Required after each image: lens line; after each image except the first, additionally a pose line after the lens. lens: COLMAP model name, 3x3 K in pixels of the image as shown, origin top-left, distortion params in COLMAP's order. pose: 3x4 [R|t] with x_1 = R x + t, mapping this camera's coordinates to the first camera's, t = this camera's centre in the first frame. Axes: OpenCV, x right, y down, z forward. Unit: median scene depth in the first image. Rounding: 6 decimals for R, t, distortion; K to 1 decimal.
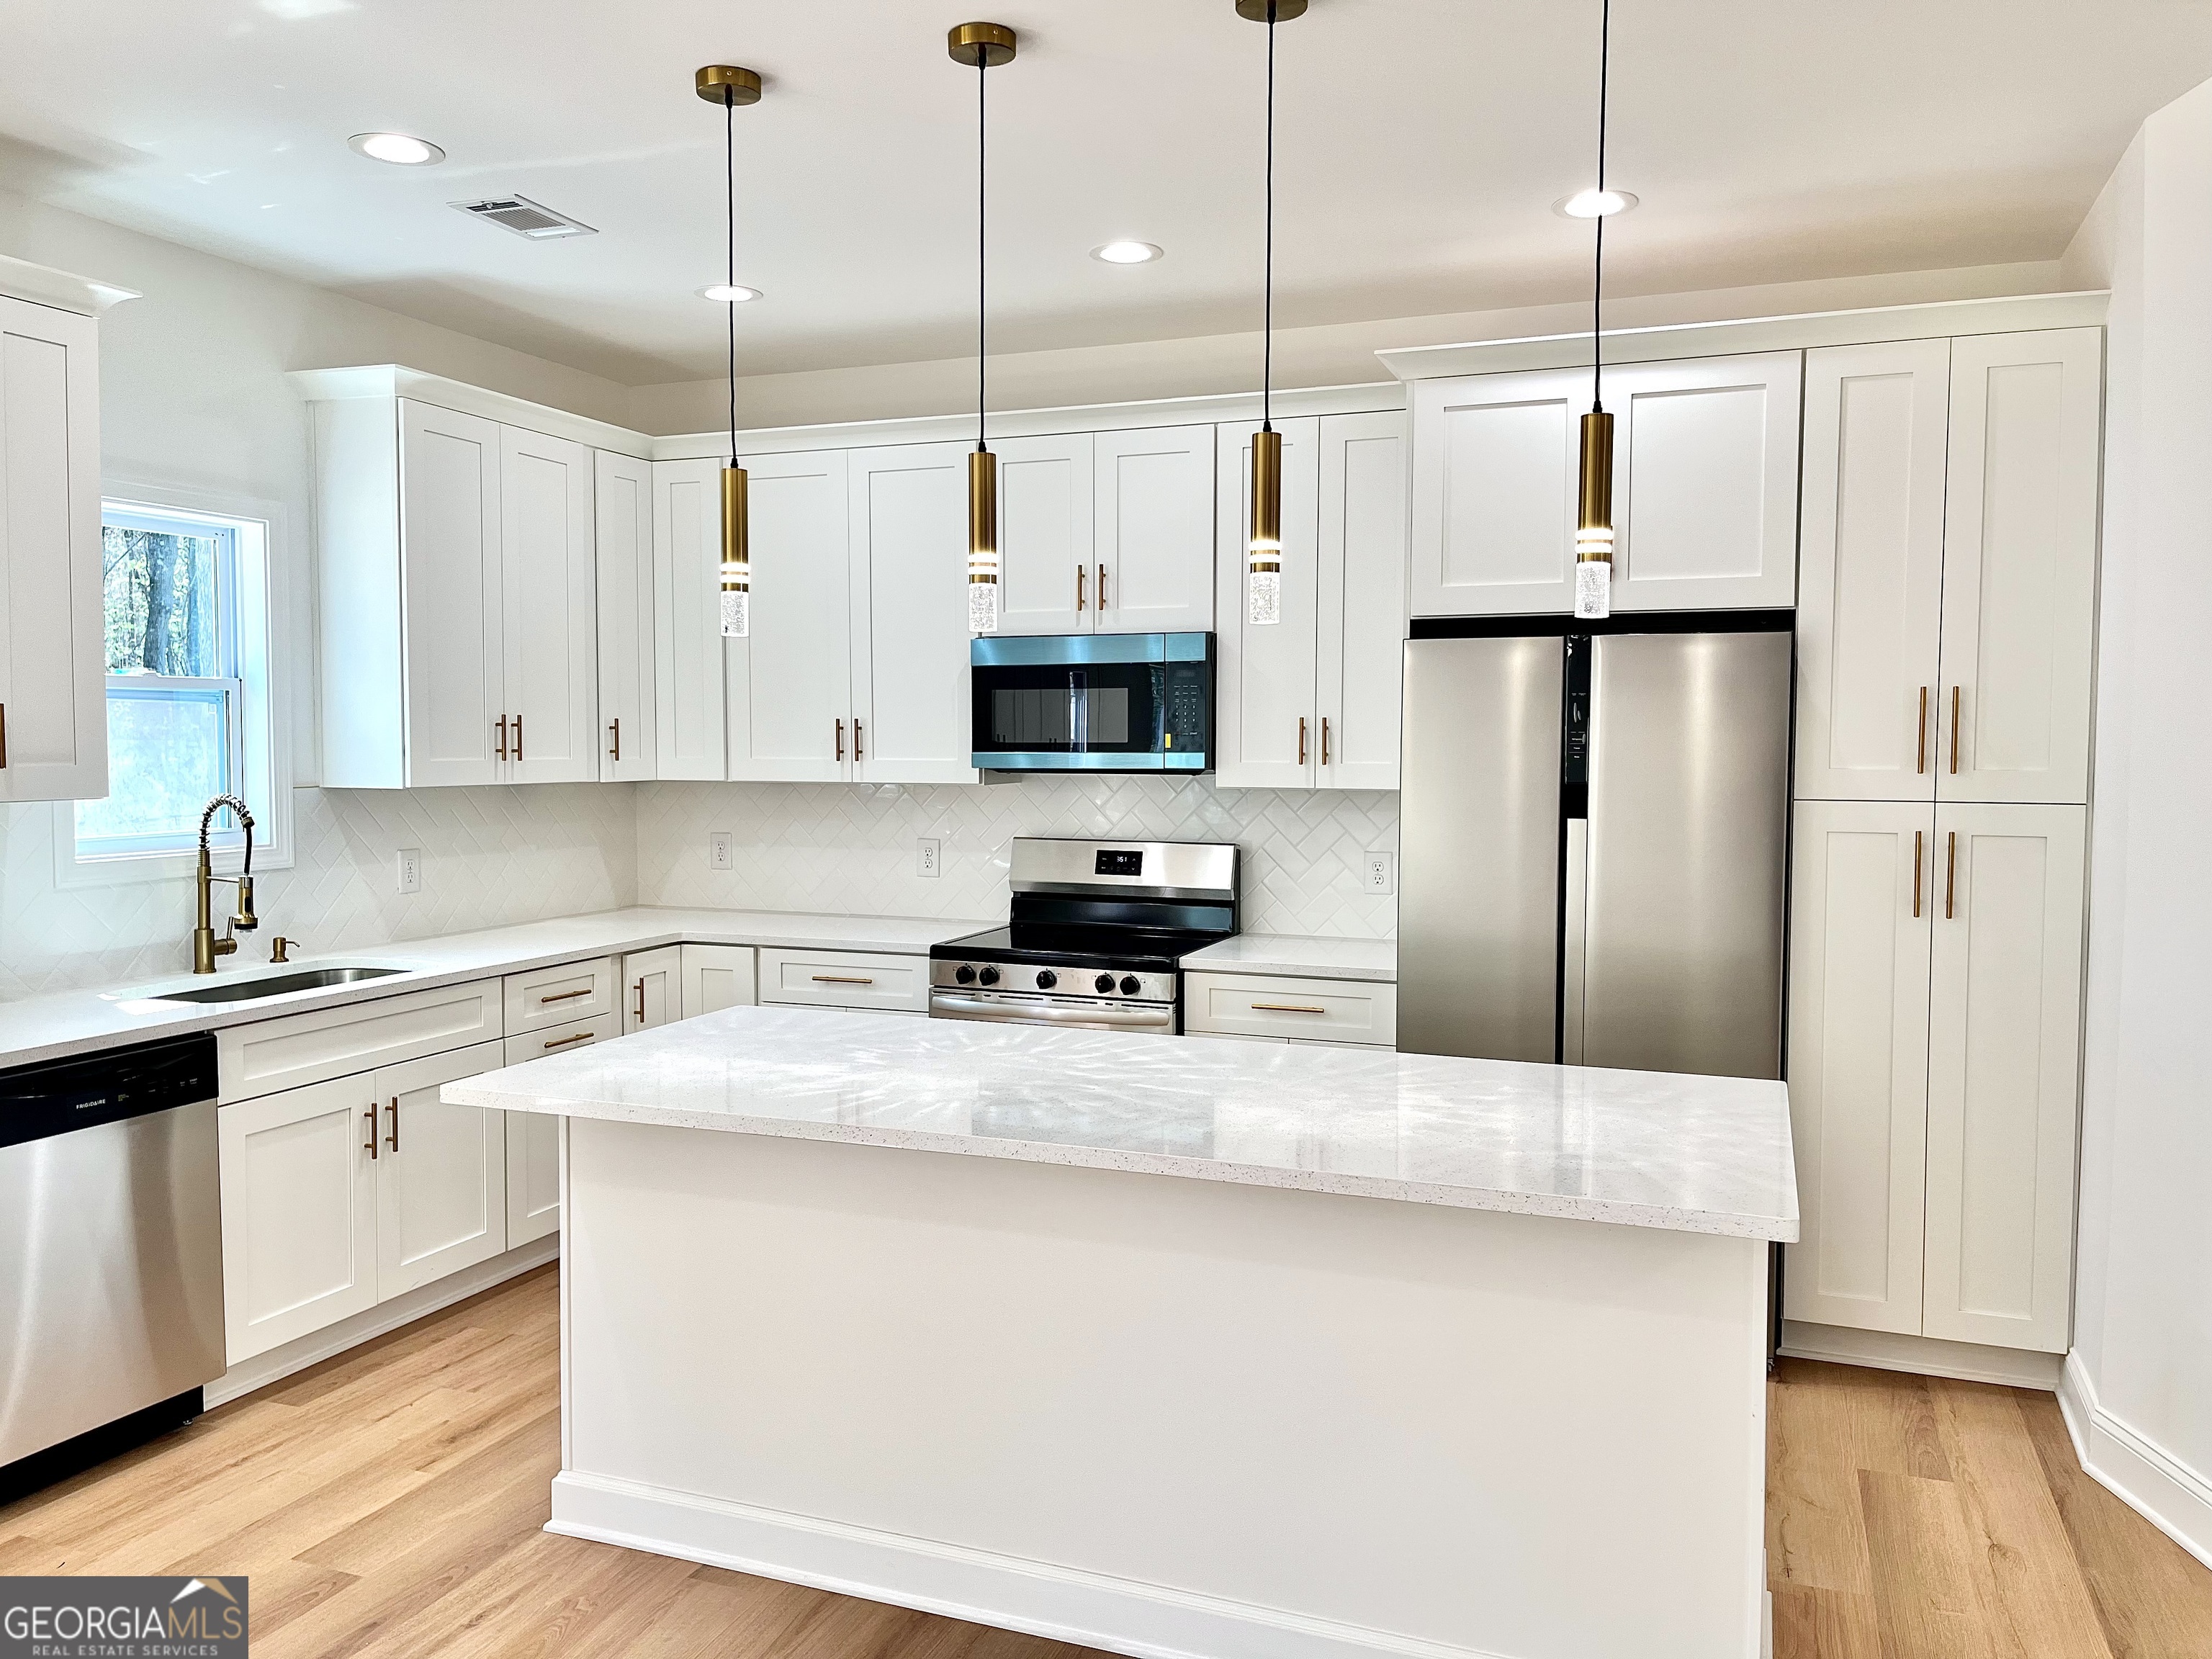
lens RADIAL K [[1666.7, 0, 1095.7], [0, 1666.7, 817.5], [0, 0, 1]] dist [0.077197, -0.102727]
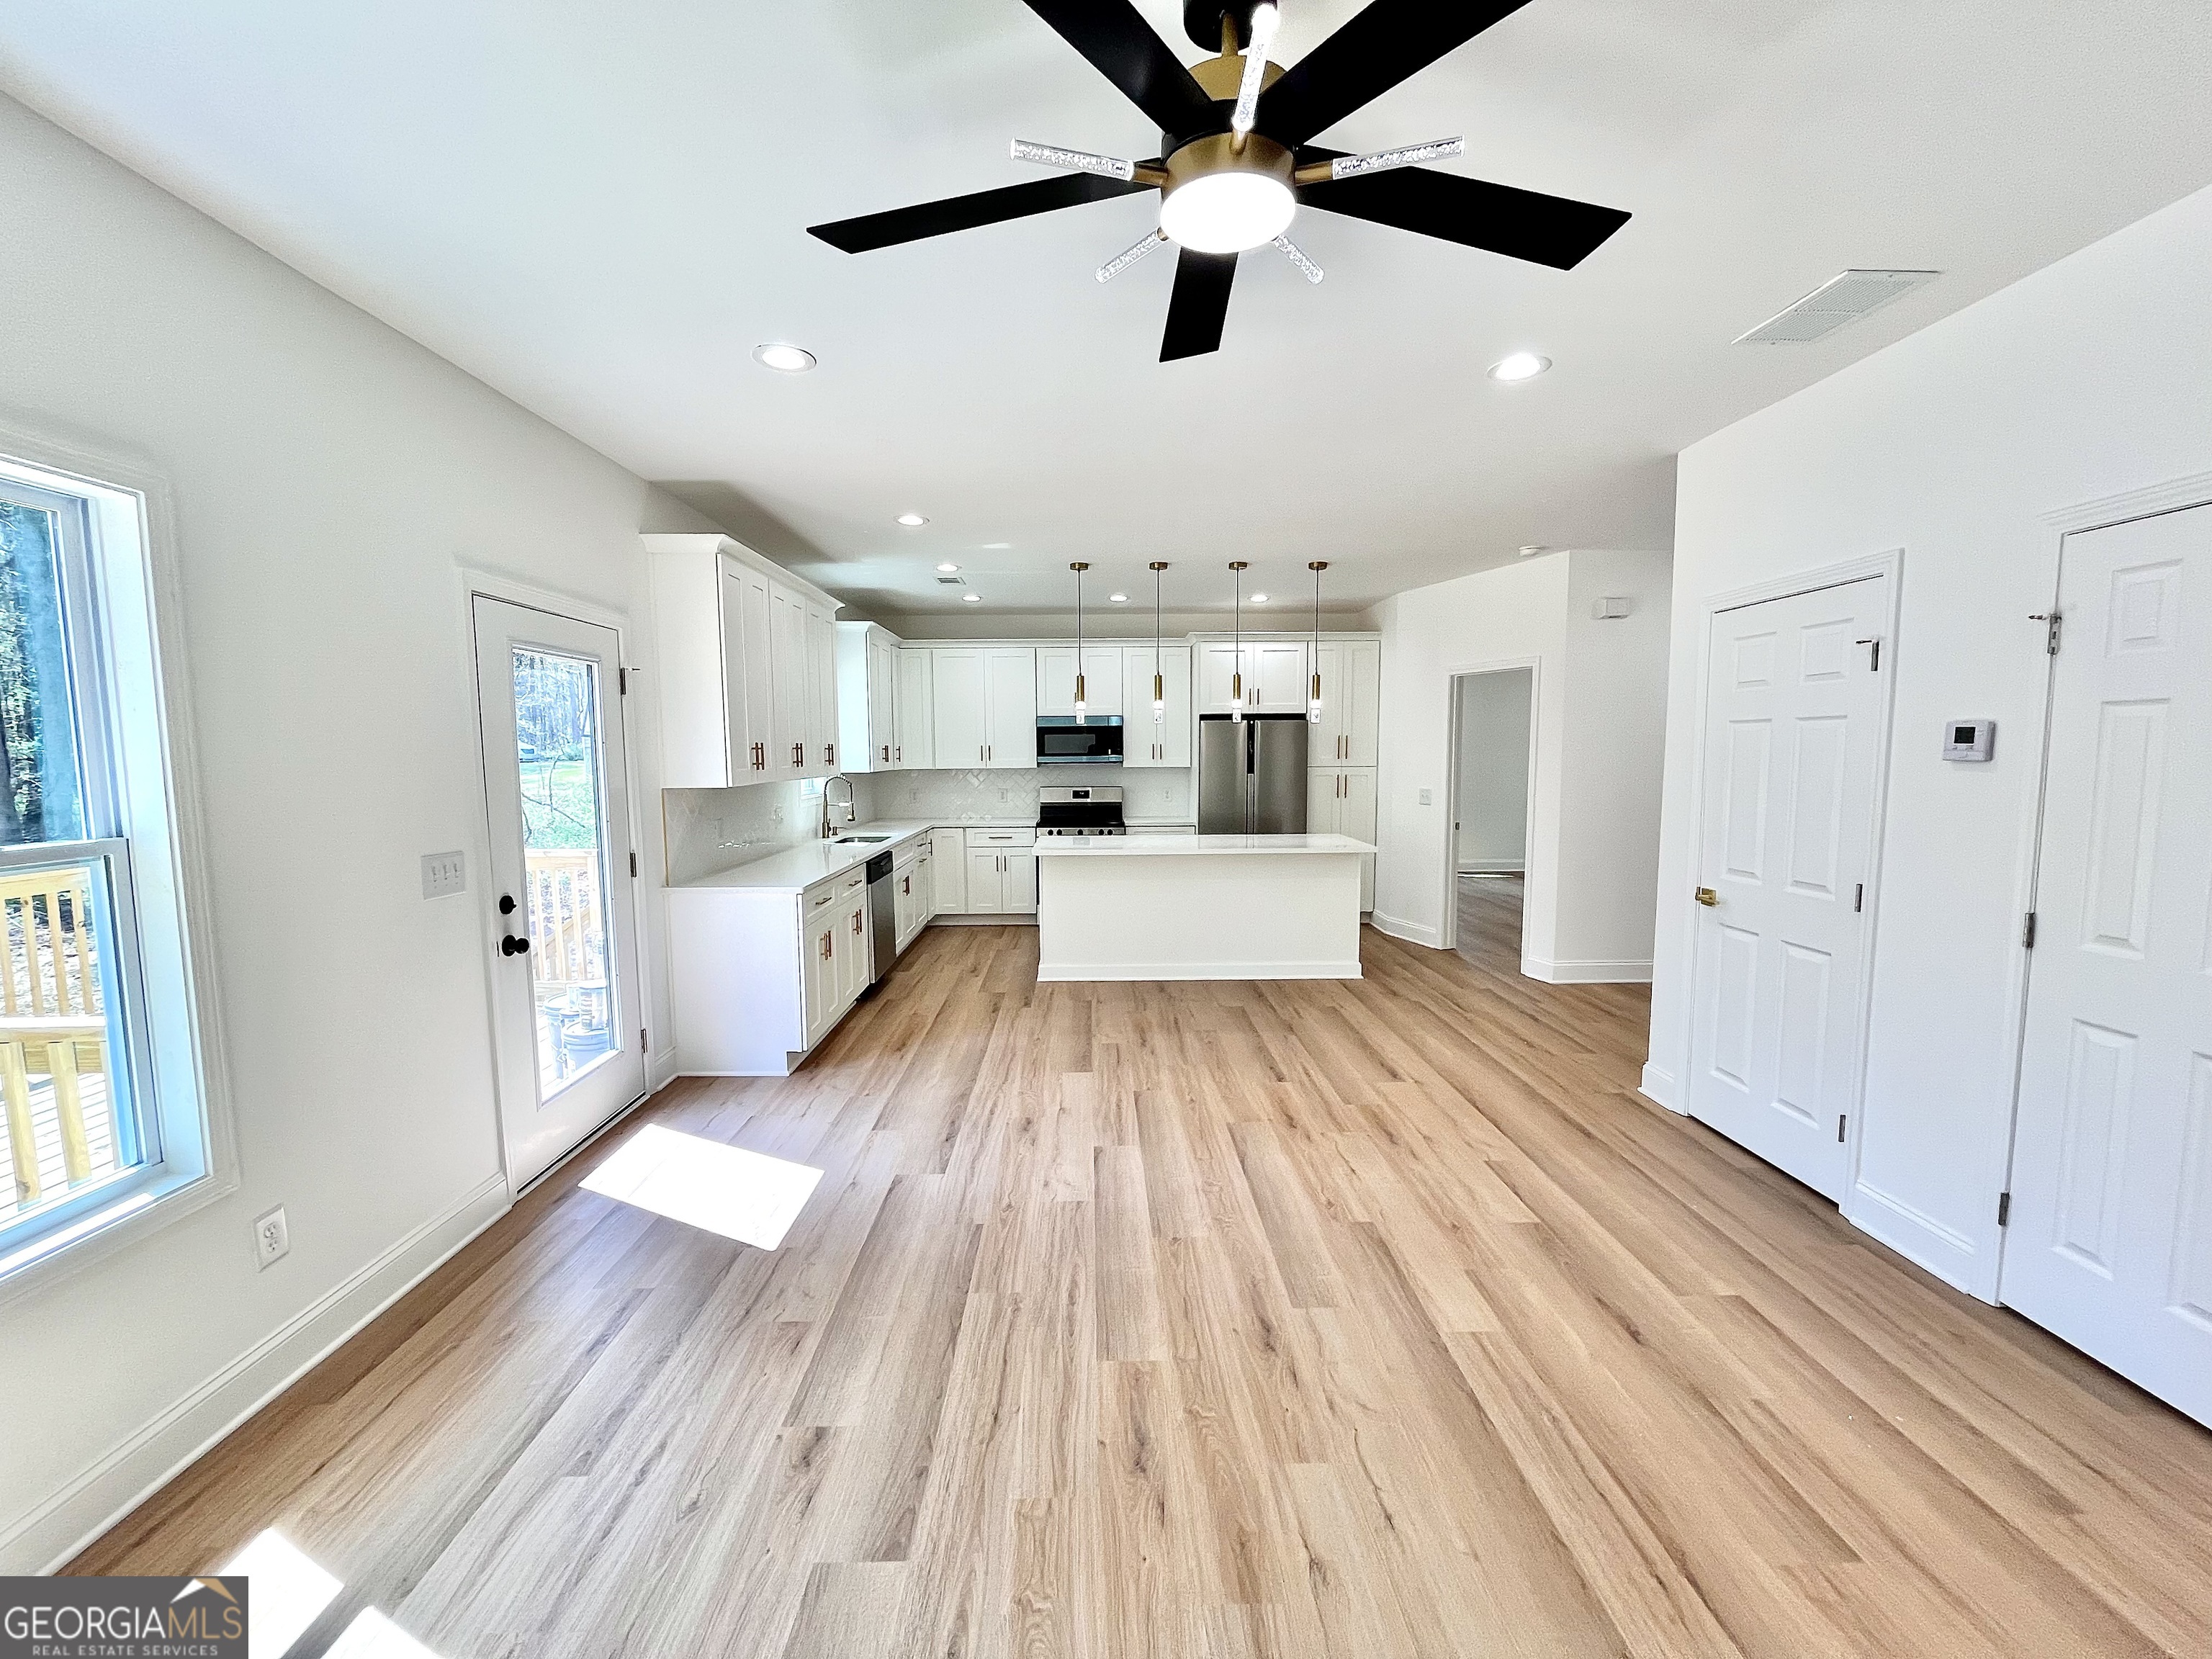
lens RADIAL K [[892.3, 0, 1101.9], [0, 892.3, 830.5], [0, 0, 1]] dist [-0.002462, -0.000487]
pose [[0.925758, -0.043342, 0.375624, -0.668166], [0.027391, 0.998486, 0.047704, 0.020704], [-0.377123, -0.033874, 0.925544, -0.564642]]
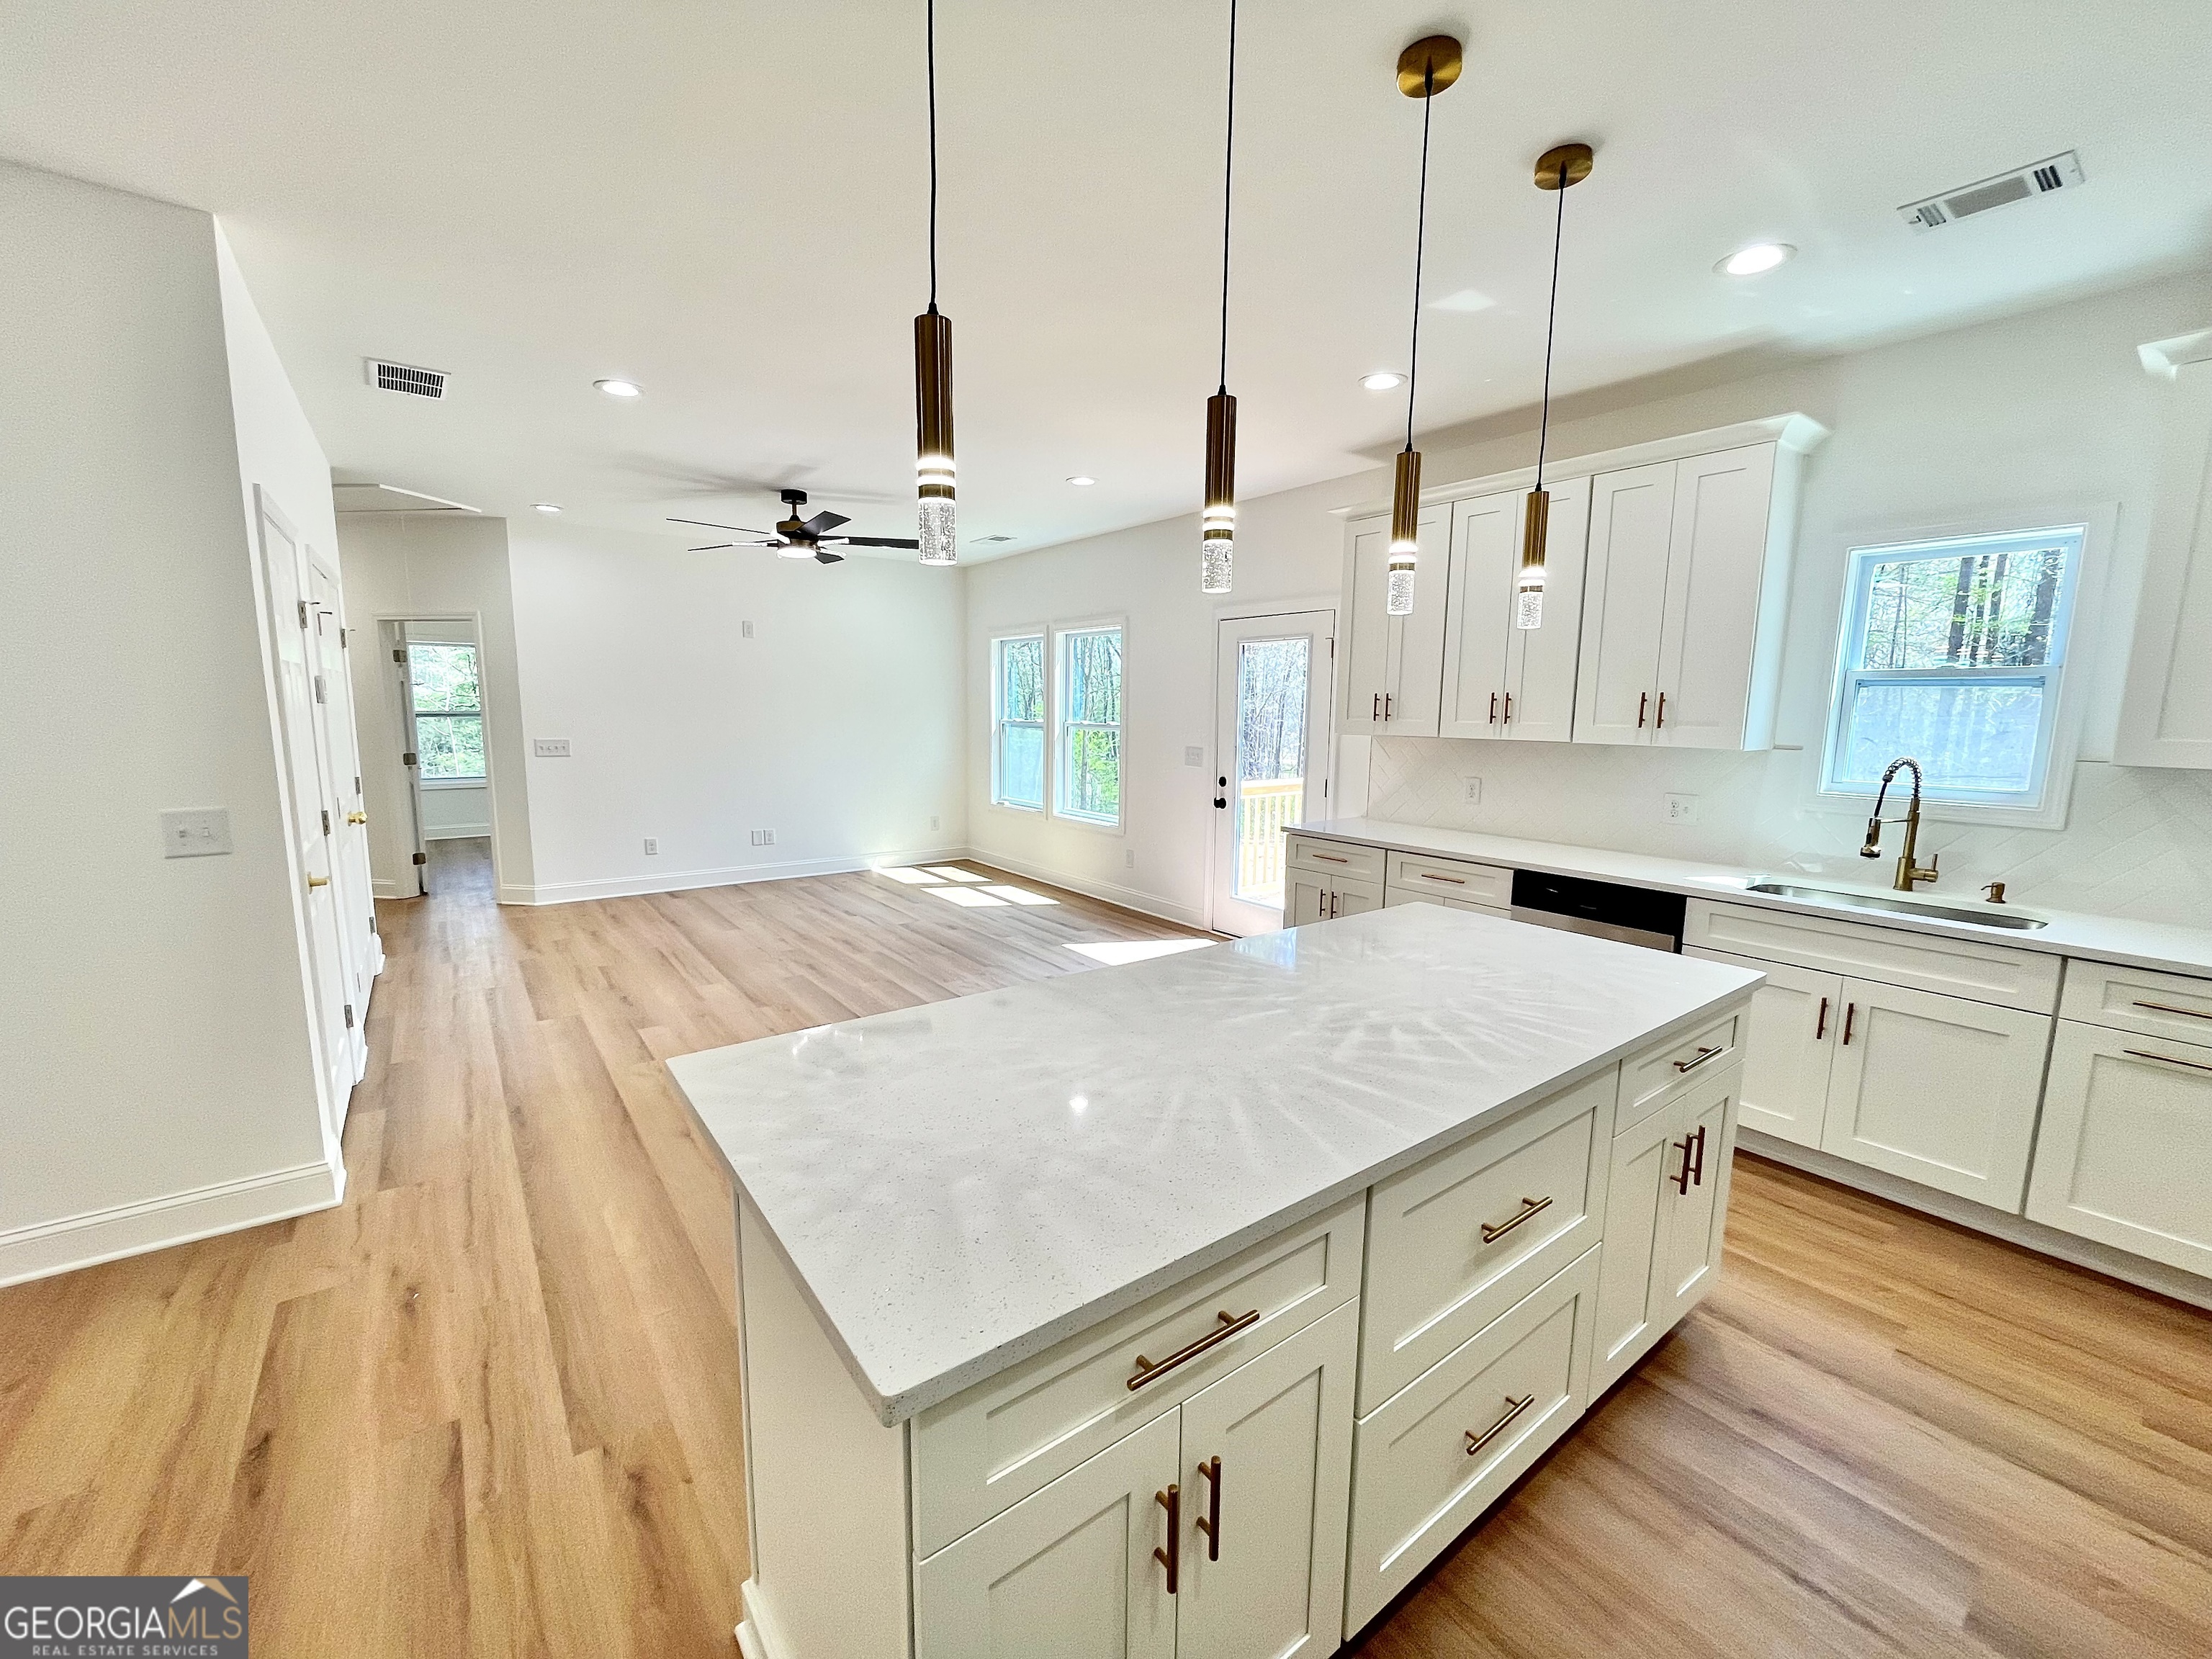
lens RADIAL K [[892.3, 0, 1101.9], [0, 892.3, 830.5], [0, 0, 1]] dist [-0.002462, -0.000487]
pose [[-0.527294, 0.112293, -0.842230, 0.410149], [-0.052206, 0.985074, 0.164023, -0.039048], [0.848077, 0.130458, -0.513562, 0.826835]]
